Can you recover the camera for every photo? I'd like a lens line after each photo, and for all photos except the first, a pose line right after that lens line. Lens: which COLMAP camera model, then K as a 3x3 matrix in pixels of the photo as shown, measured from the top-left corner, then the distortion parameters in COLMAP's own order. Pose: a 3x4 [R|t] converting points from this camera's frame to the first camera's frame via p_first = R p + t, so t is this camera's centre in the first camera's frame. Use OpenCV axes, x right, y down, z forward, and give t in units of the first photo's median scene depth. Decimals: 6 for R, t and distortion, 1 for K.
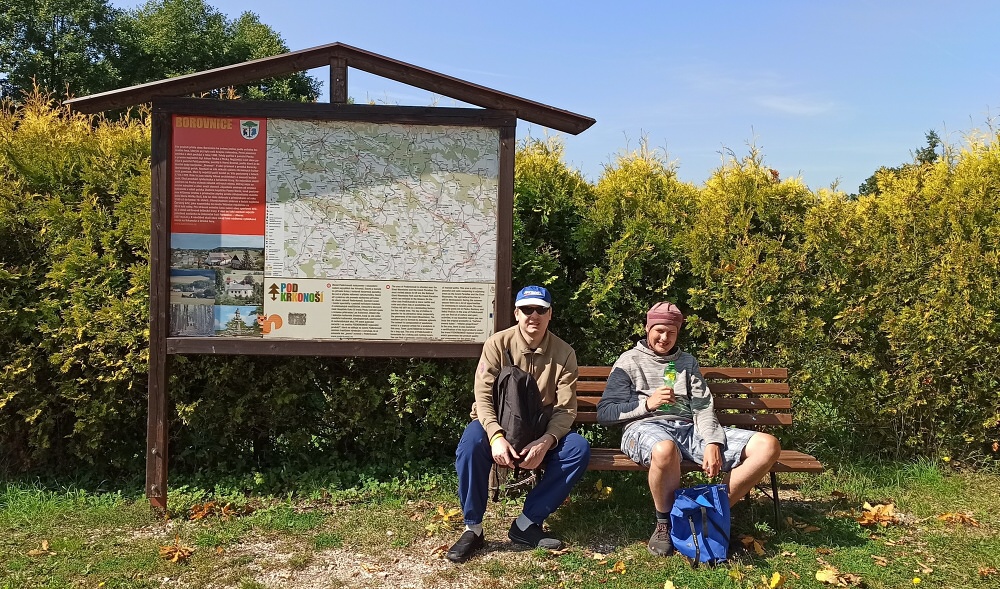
lens RADIAL K [[811.5, 0, 499.9], [0, 811.5, 294.8], [0, 0, 1]] dist [-0.006562, -0.004150]
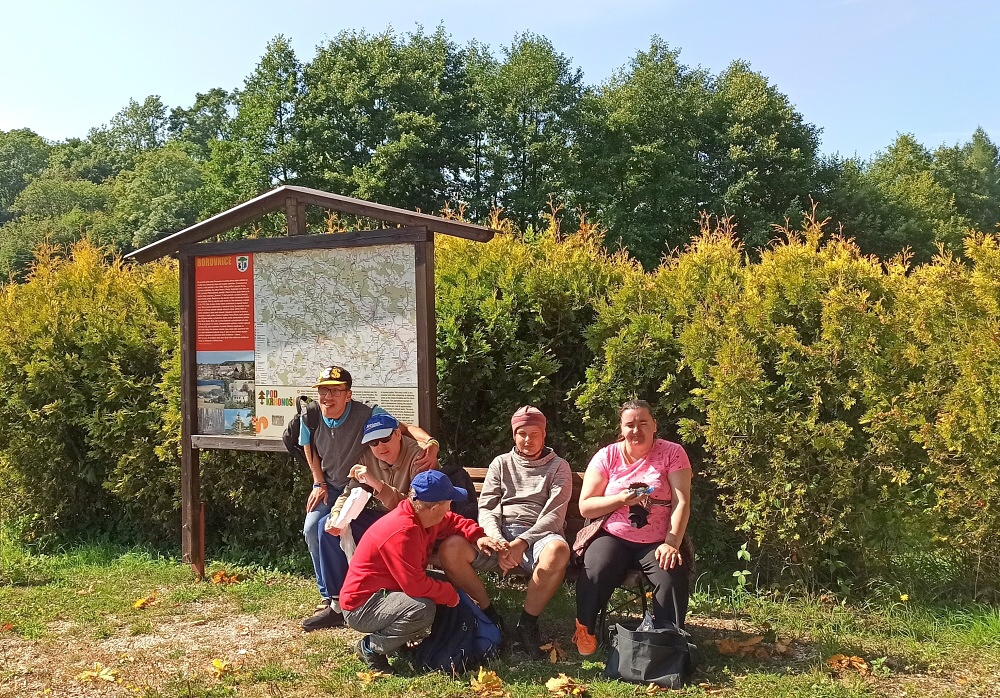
lens RADIAL K [[953.2, 0, 500.0], [0, 953.2, 349.4], [0, 0, 1]] dist [0.014178, 0.000000]
pose [[0.856967, -0.033205, -0.514300, 0.741575], [0.013152, 0.999006, -0.042585, -0.010101], [0.515203, 0.029730, 0.856552, -0.018692]]
